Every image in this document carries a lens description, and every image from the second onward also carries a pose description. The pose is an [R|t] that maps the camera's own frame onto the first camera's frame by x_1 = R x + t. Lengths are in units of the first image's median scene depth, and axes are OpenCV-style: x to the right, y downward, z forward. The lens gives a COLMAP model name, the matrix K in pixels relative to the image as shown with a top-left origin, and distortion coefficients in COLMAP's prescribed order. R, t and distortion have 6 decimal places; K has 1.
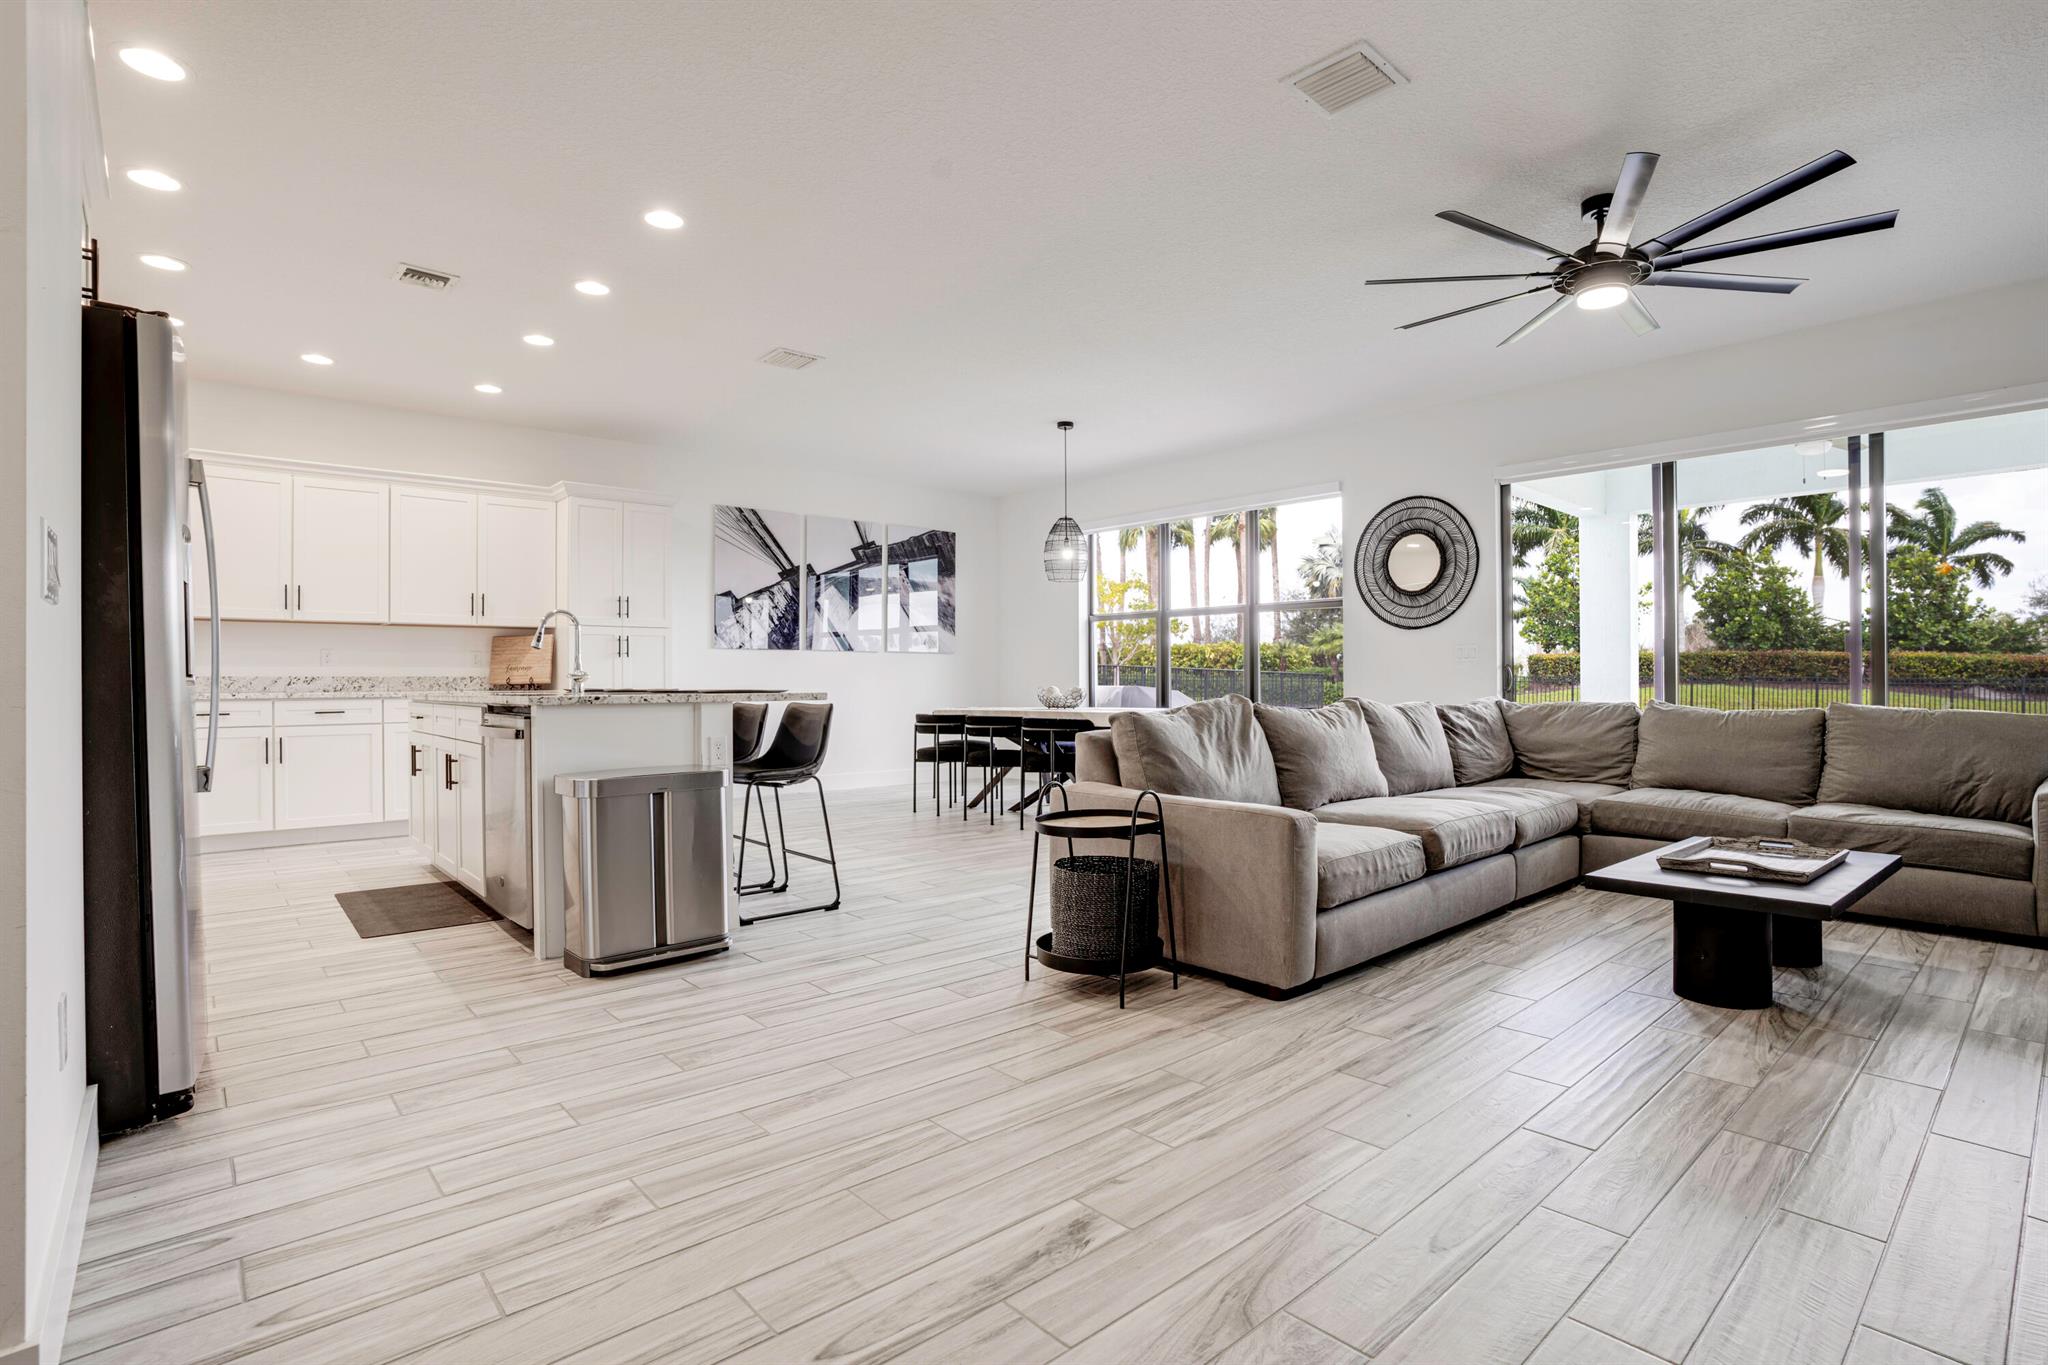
lens RADIAL K [[996.7, 0, 1018.6], [0, 996.7, 676.7], [0, 0, 1]] dist [-0.075461, 0.033245]
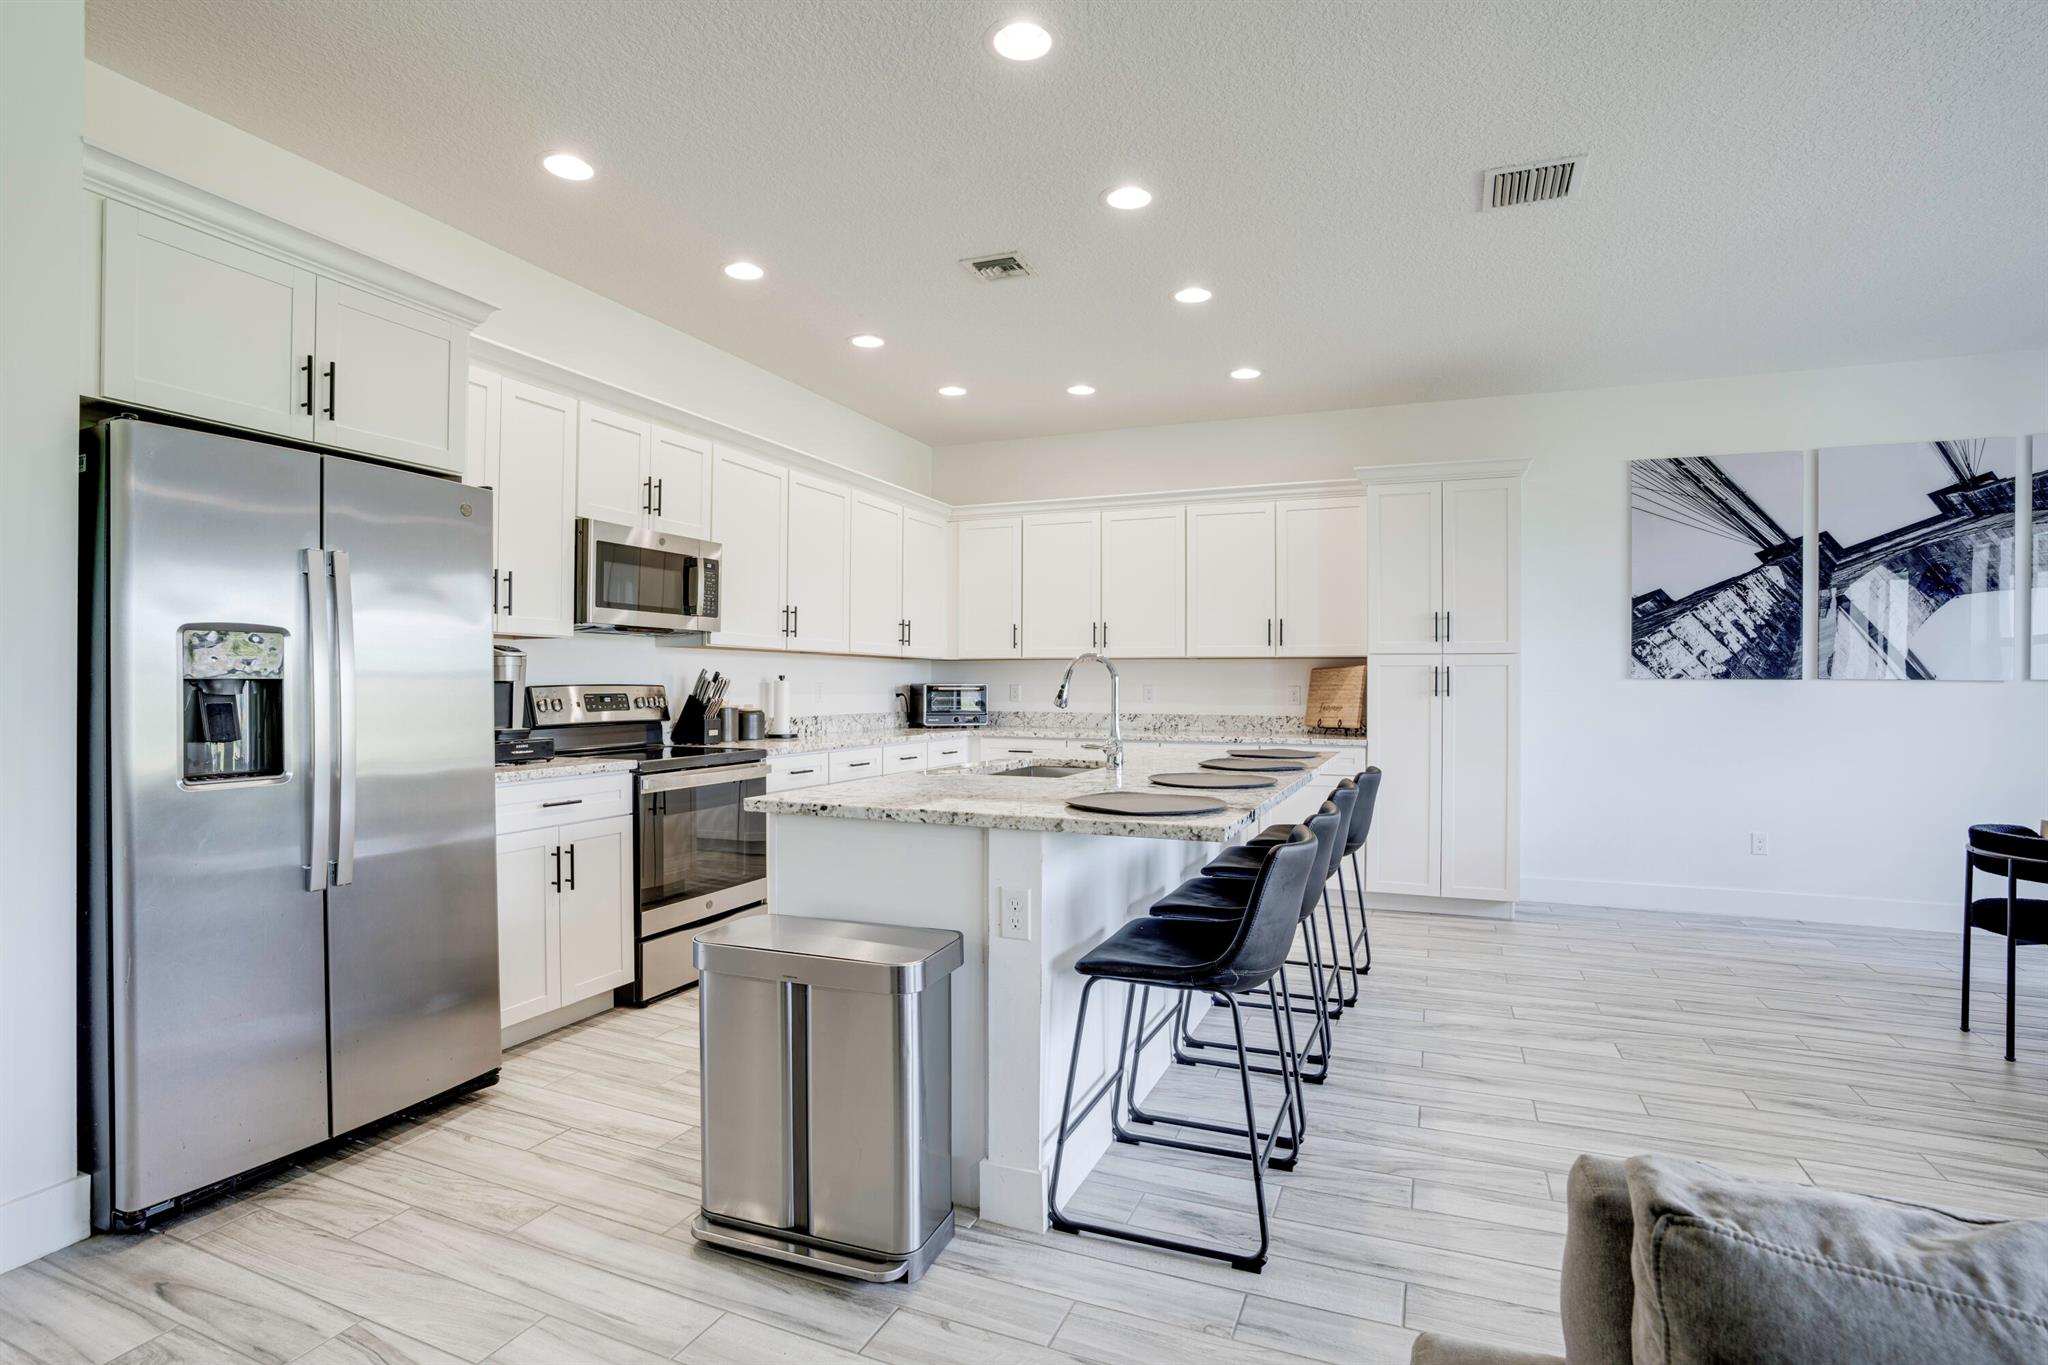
lens RADIAL K [[996.7, 0, 1026.9], [0, 996.7, 675.9], [0, 0, 1]] dist [-0.075461, 0.033245]
pose [[0.437610, 0.000702, -0.899165, 0.119805], [-0.003885, 0.999992, -0.001110, -0.034379], [0.899156, 0.003979, 0.437609, 0.430979]]
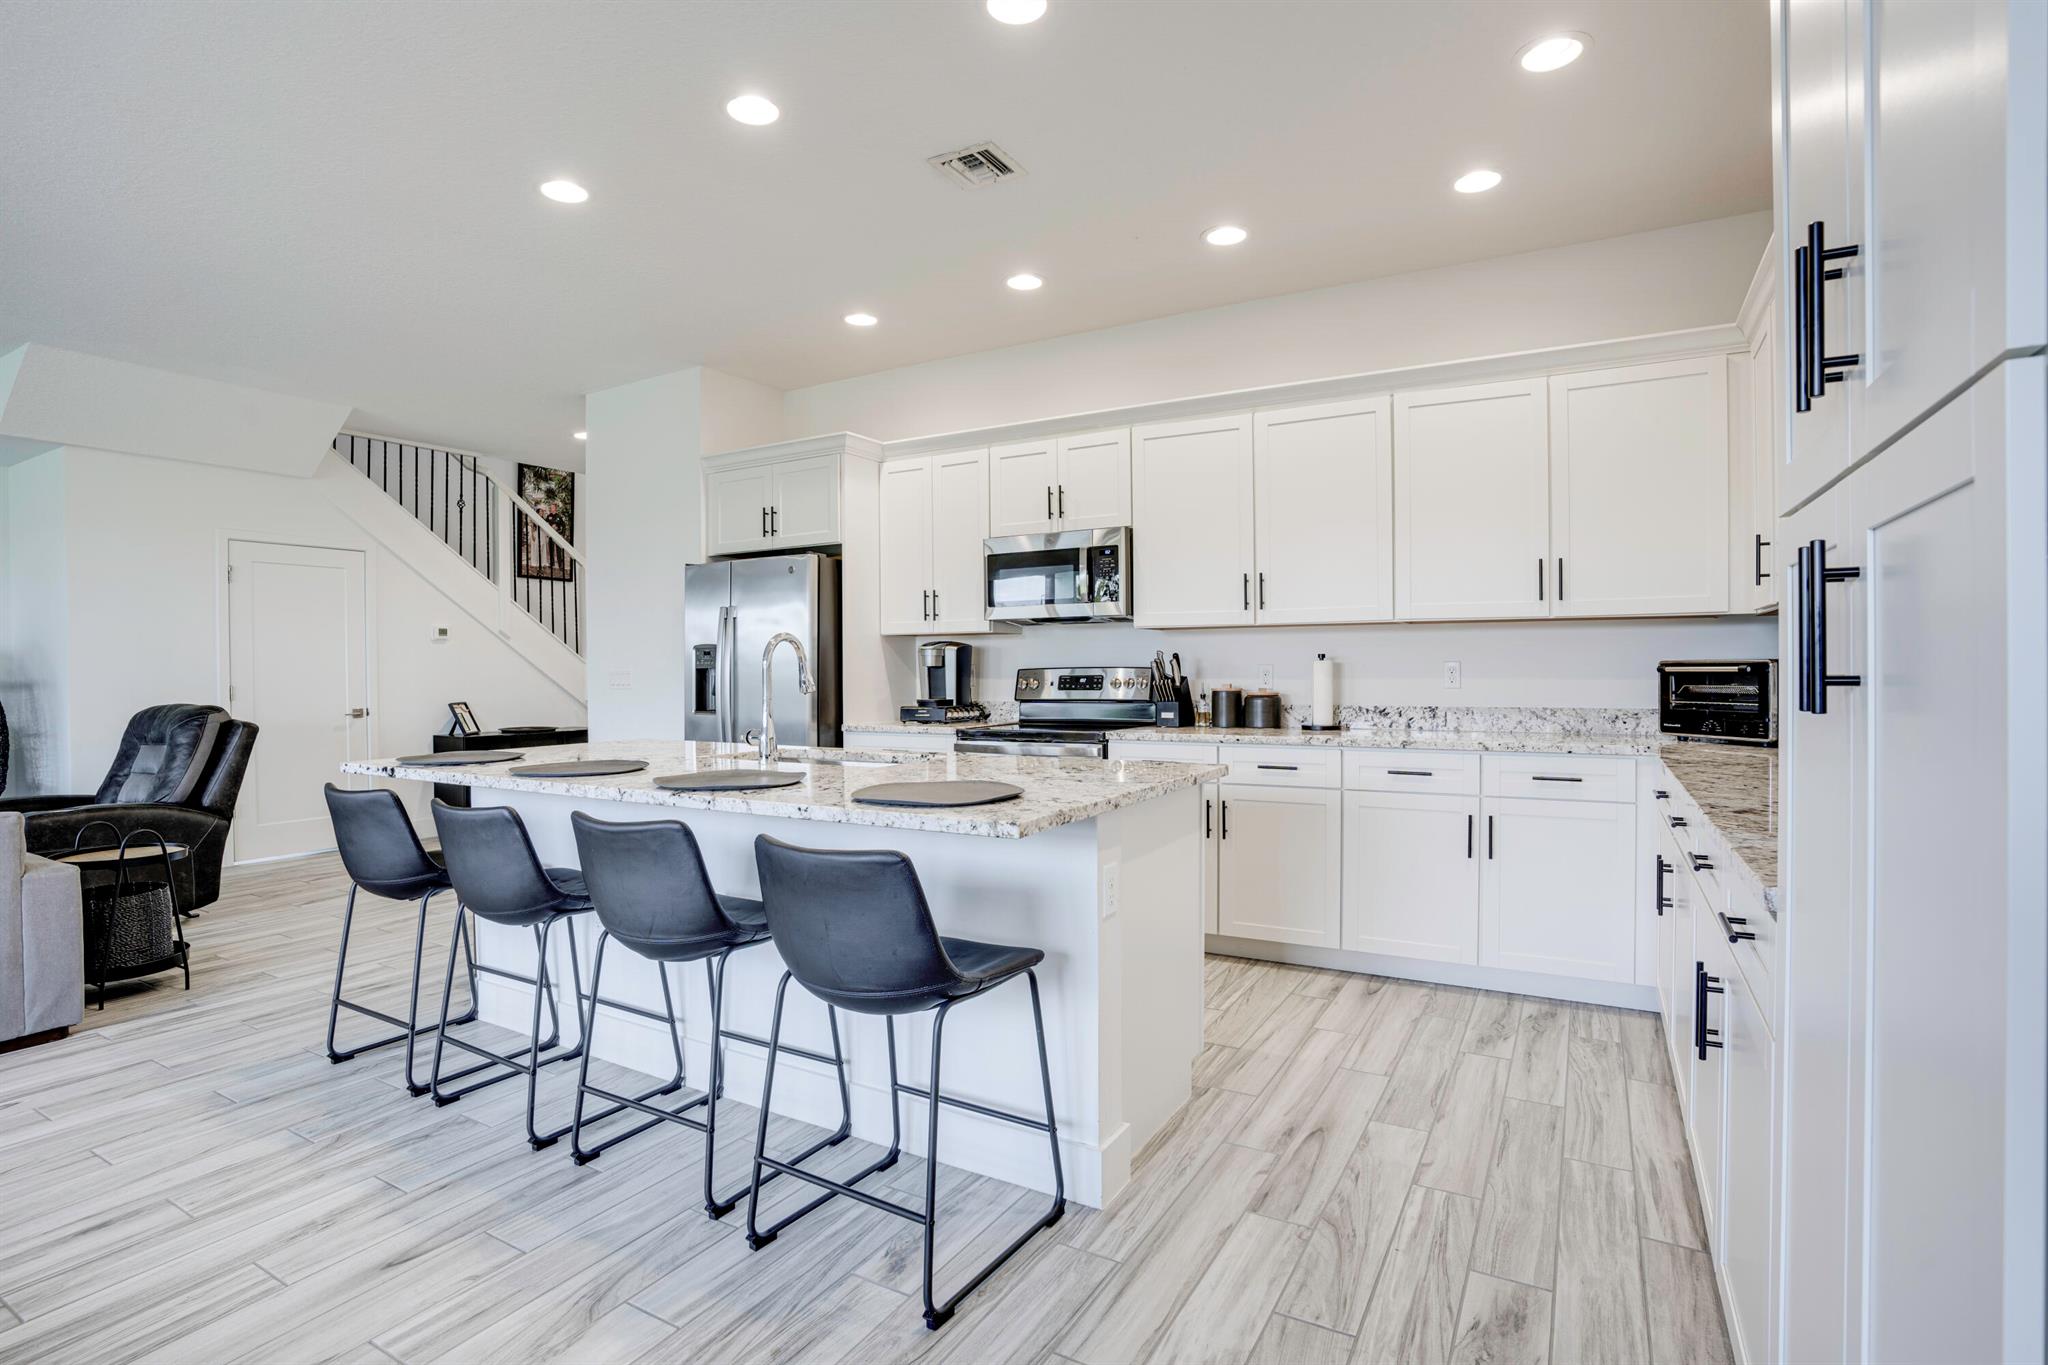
lens RADIAL K [[996.7, 0, 1025.4], [0, 996.7, 671.8], [0, 0, 1]] dist [-0.075461, 0.033245]
pose [[-0.948424, 0.015955, -0.316602, -0.277733], [0.015703, 0.999871, 0.003348, -0.028484], [0.316614, -0.001797, -0.948553, 1.139702]]
